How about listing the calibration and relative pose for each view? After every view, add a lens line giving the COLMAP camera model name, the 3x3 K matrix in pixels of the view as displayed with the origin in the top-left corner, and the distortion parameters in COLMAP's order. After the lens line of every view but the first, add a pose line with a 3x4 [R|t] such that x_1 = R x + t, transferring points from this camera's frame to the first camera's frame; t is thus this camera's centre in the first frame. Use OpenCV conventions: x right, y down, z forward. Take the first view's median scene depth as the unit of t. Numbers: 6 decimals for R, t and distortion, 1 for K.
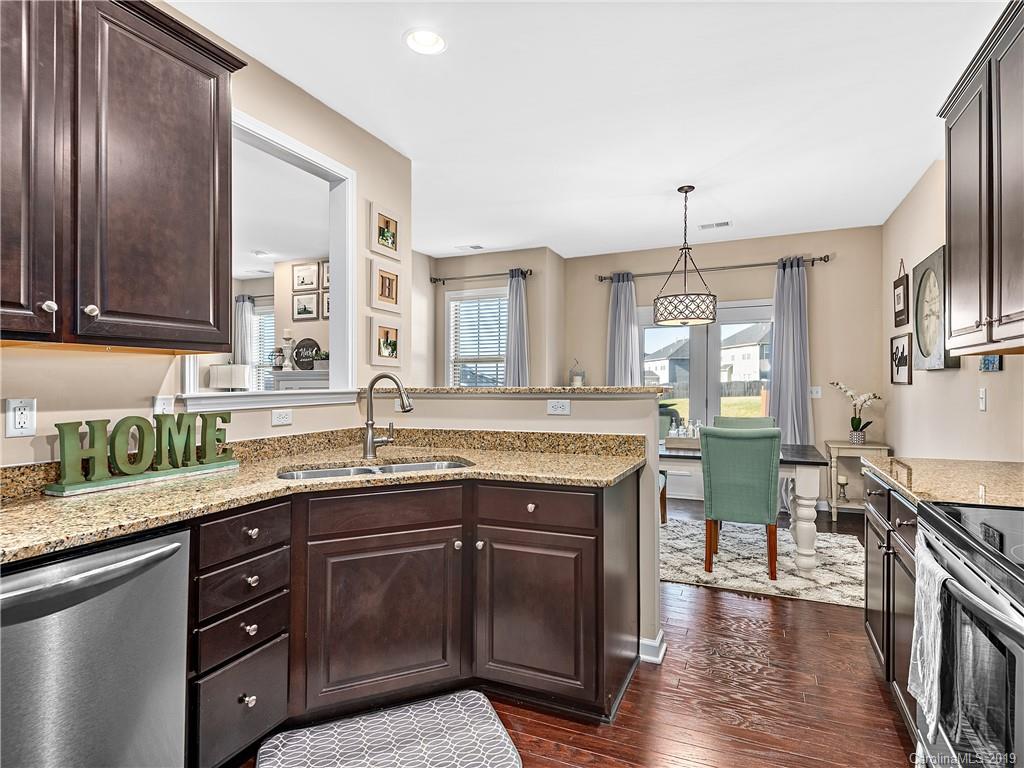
lens RADIAL K [[546.1, 0, 512.0], [0, 546.1, 384.0], [0, 0, 1]] dist [0.024613, -0.000222]
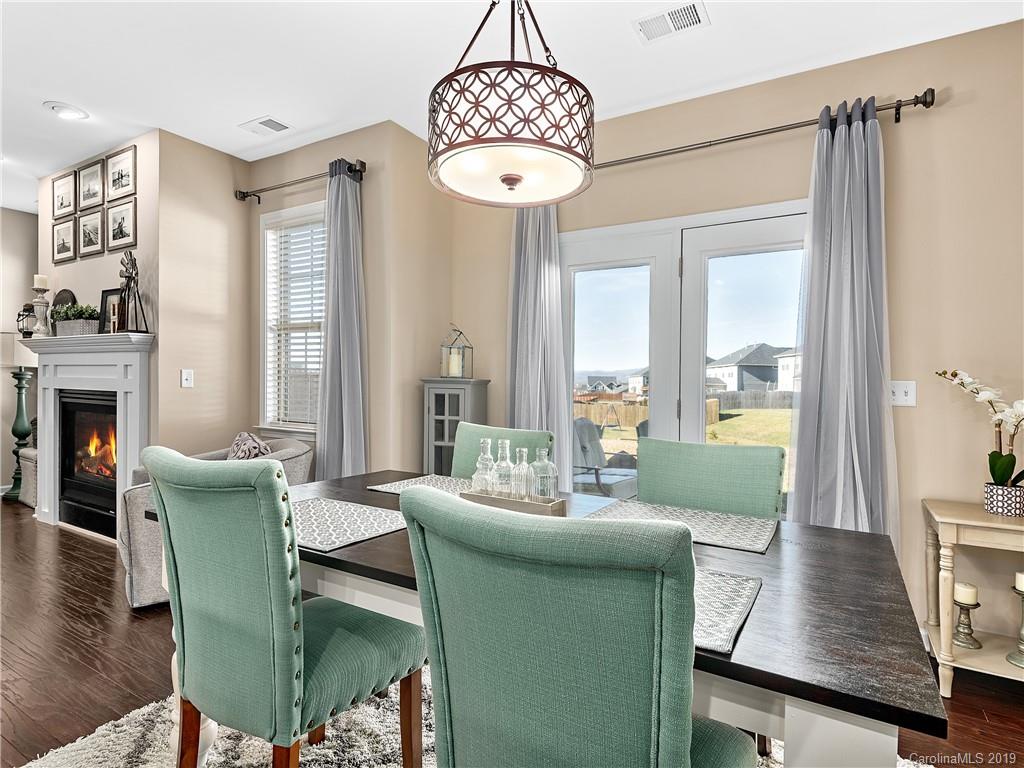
lens RADIAL K [[544.2, 0, 510.5], [0, 544.2, 370.5], [0, 0, 1]] dist [0.002579, 0.000060]
pose [[0.991420, 0.026538, -0.127990, 0.272988], [-0.030618, 0.999080, -0.030023, 0.019207], [0.127076, 0.033684, 0.991321, 0.484817]]
